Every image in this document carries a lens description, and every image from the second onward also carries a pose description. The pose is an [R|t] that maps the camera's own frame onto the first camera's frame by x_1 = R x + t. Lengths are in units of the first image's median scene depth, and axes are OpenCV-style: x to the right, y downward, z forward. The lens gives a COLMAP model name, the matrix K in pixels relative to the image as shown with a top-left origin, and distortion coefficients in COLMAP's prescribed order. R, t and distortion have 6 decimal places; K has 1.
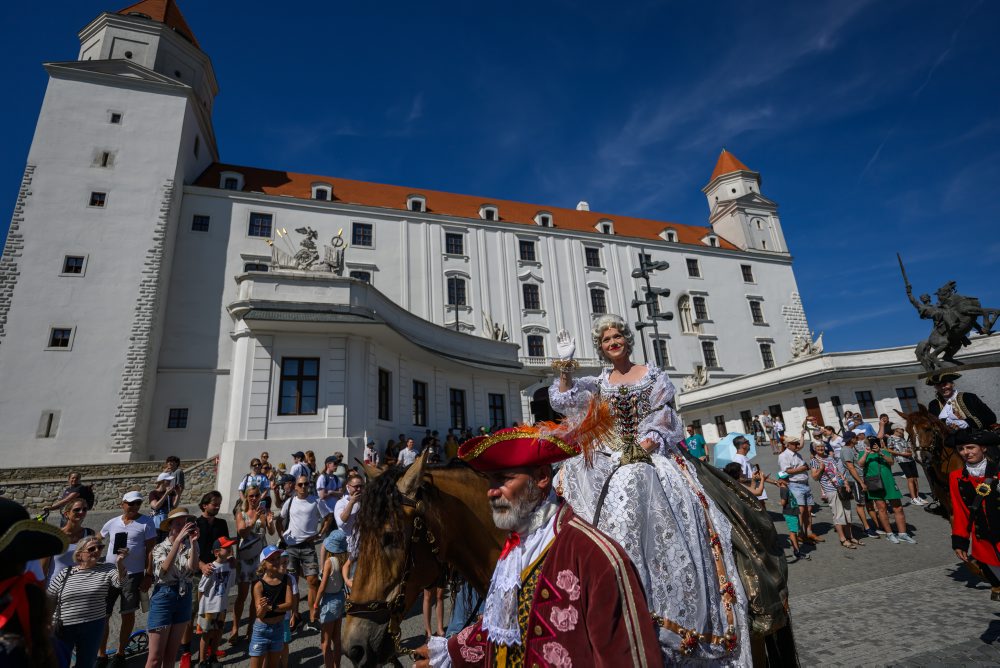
lens RADIAL K [[458.0, 0, 501.4], [0, 458.0, 334.5], [0, 0, 1]] dist [0.004546, 0.001156]
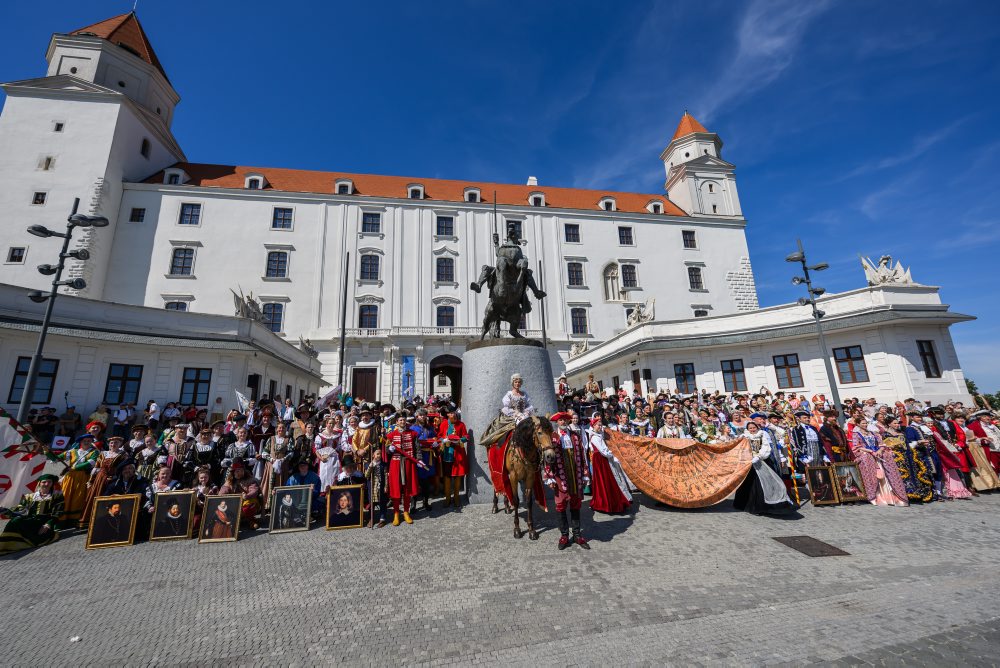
lens RADIAL K [[386.4, 0, 502.5], [0, 386.4, 337.8], [0, 0, 1]] dist [0.000483, 0.000110]
pose [[0.987405, -0.006373, -0.158083, 0.333767], [0.018633, 0.996919, 0.076197, 0.008524], [0.157110, -0.078183, 0.984482, 0.128805]]
